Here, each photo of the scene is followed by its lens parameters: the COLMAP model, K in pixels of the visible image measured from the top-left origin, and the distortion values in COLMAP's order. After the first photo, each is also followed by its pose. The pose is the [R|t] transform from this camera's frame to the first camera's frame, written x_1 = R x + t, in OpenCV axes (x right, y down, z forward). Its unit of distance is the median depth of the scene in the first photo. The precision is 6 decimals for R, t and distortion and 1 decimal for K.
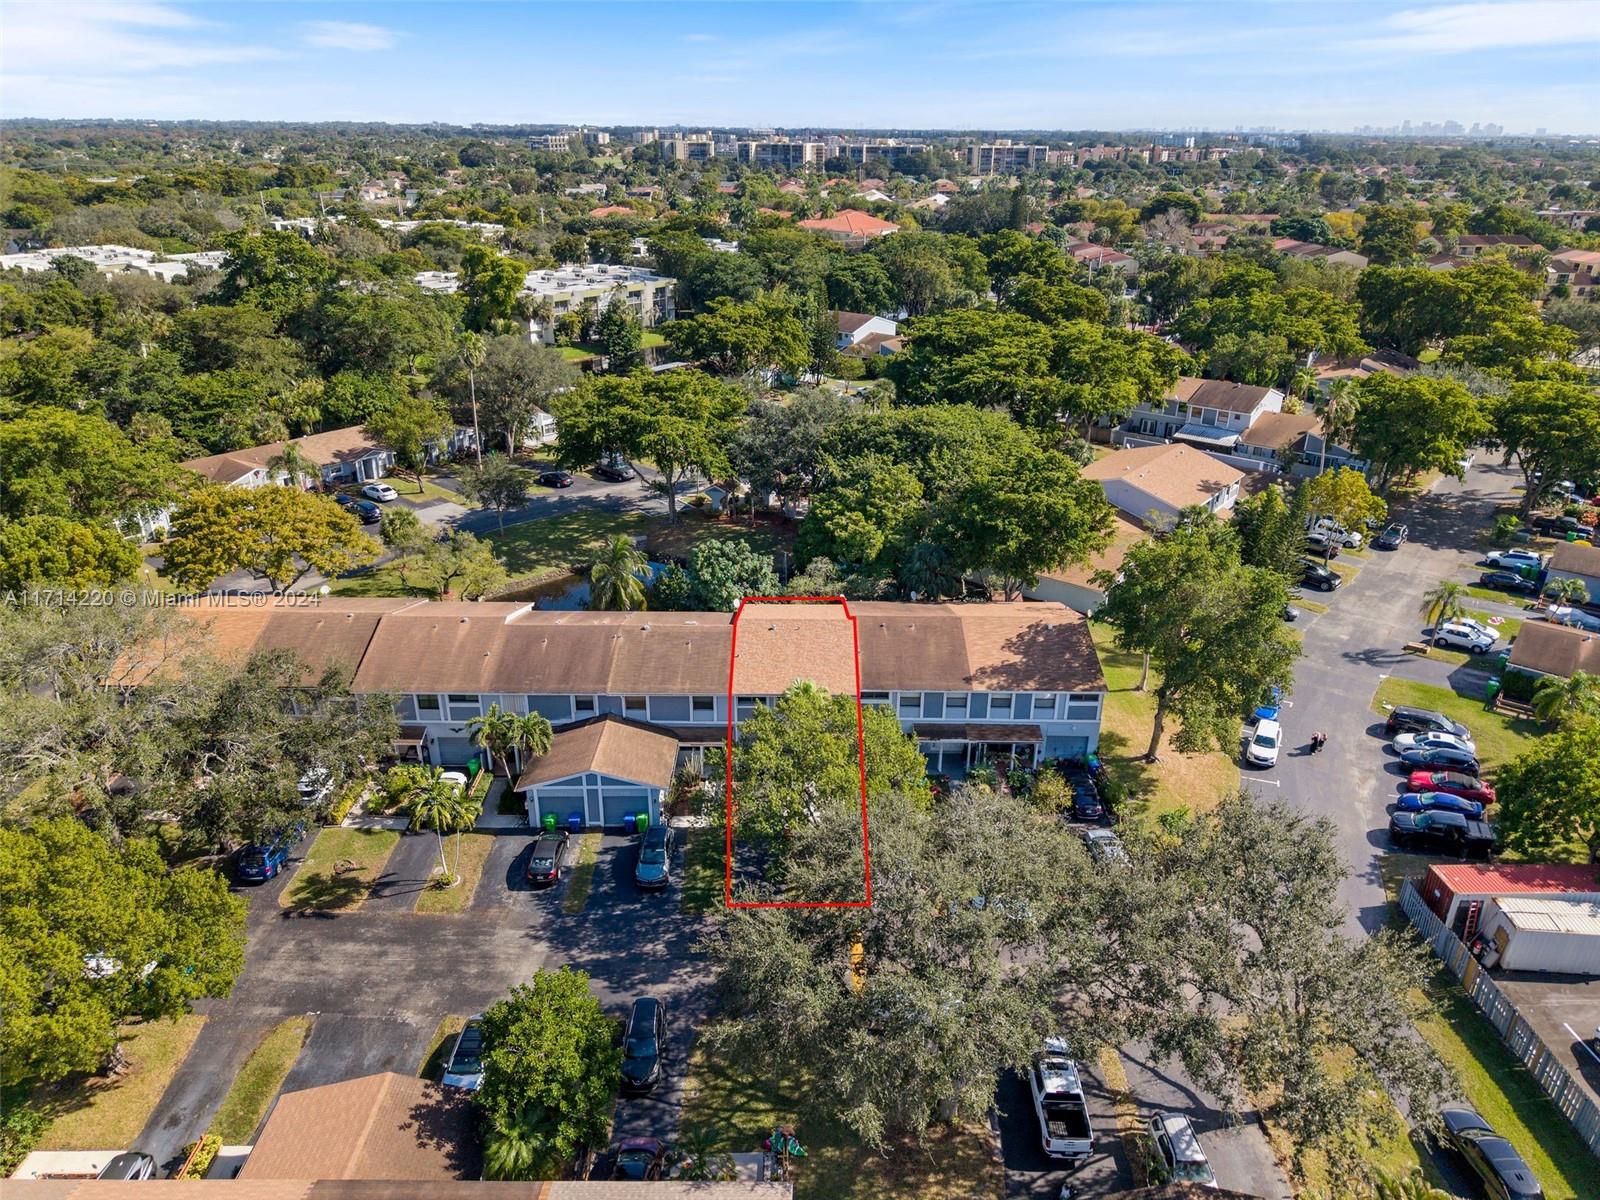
lens RADIAL K [[1100.1, 0, 831.2], [0, 1100.1, 599.3], [0, 0, 1]] dist [0.044821, -0.047356]
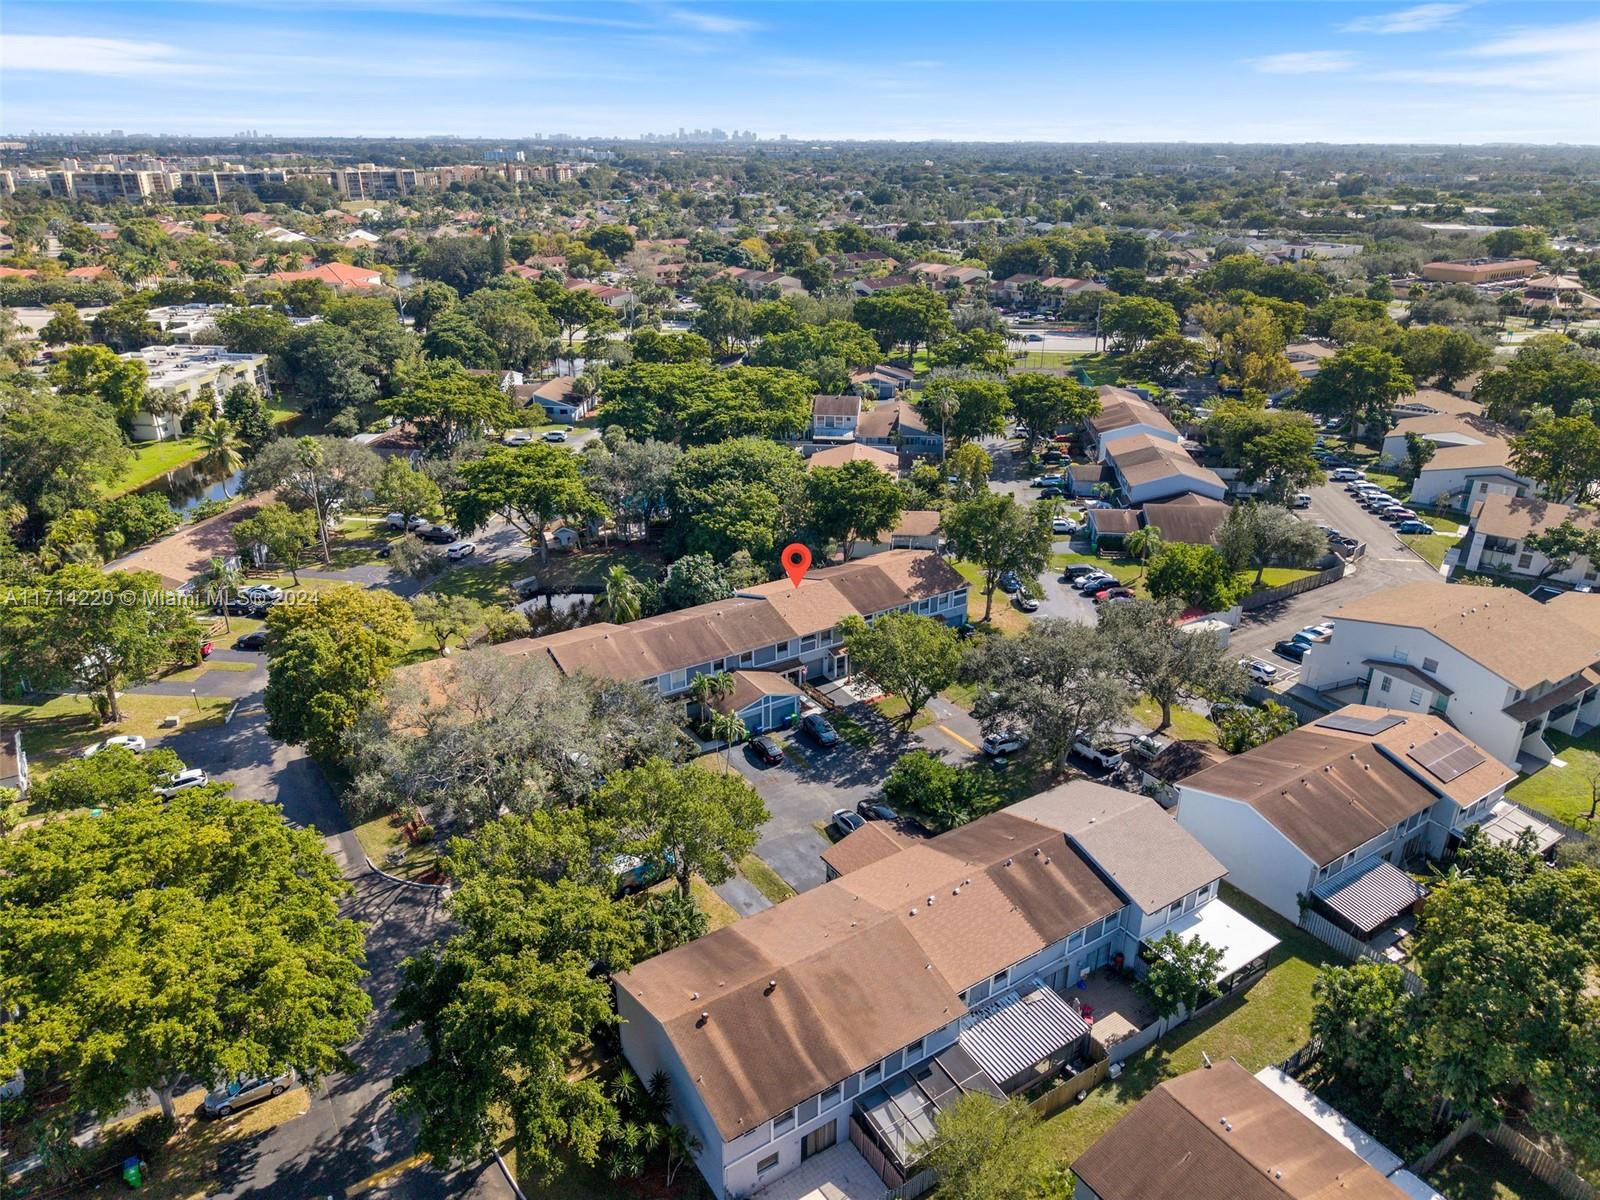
lens RADIAL K [[1100.1, 0, 831.2], [0, 1100.1, 599.3], [0, 0, 1]] dist [0.044821, -0.047356]
pose [[0.831627, -0.221719, 0.509153, -0.683159], [0.220411, 0.973316, 0.063837, -0.047359], [-0.509721, 0.059134, 0.858305, -0.331806]]
